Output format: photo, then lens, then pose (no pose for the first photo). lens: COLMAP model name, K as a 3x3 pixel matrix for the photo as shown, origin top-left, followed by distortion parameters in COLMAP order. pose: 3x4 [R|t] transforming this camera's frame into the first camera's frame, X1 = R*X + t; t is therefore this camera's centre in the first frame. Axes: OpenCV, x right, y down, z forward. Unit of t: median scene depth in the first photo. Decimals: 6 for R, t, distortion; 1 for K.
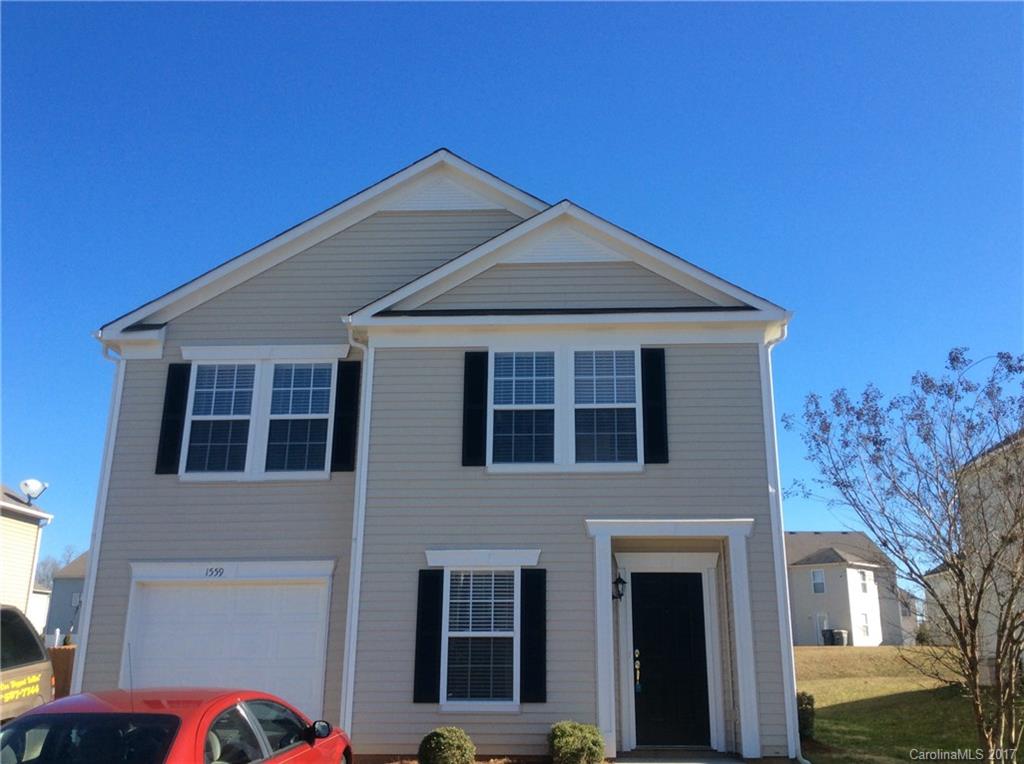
lens RADIAL K [[929.8, 0, 512.0], [0, 929.8, 382.0], [0, 0, 1]] dist [0.054815, -0.000044]
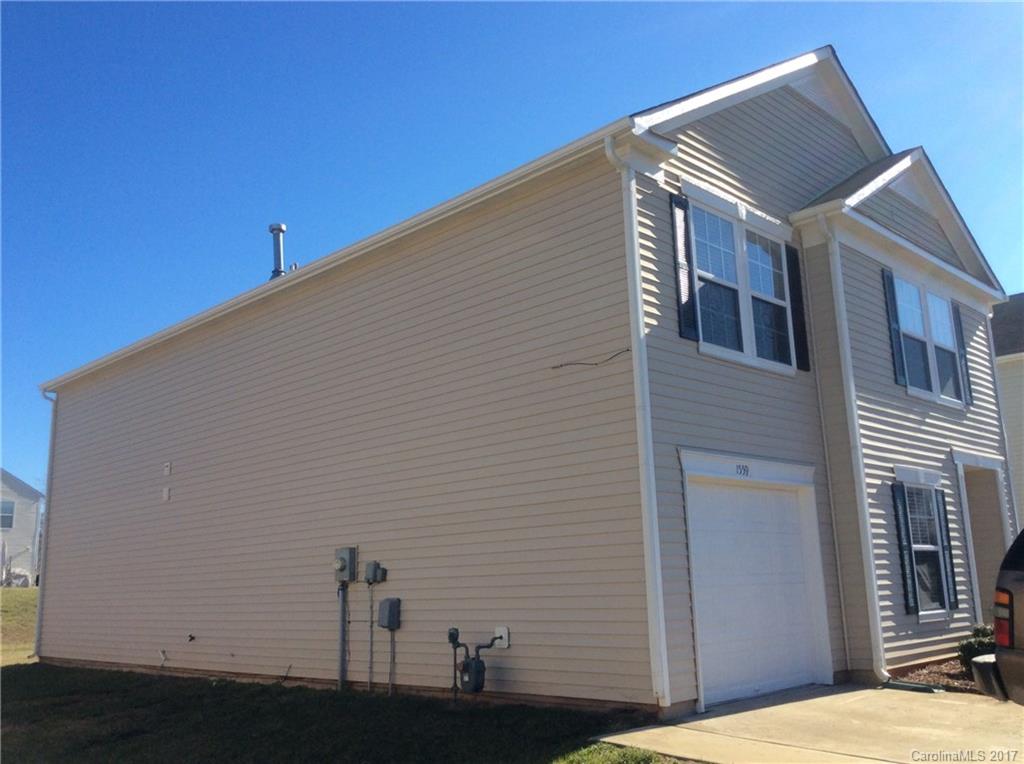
lens RADIAL K [[929.8, 0, 512.0], [0, 929.8, 382.0], [0, 0, 1]] dist [0.054815, -0.000044]
pose [[0.678632, 0.127571, 0.723315, -1.056823], [-0.313420, 0.940934, 0.128106, 0.076224], [-0.664249, -0.313638, 0.678531, 0.542733]]
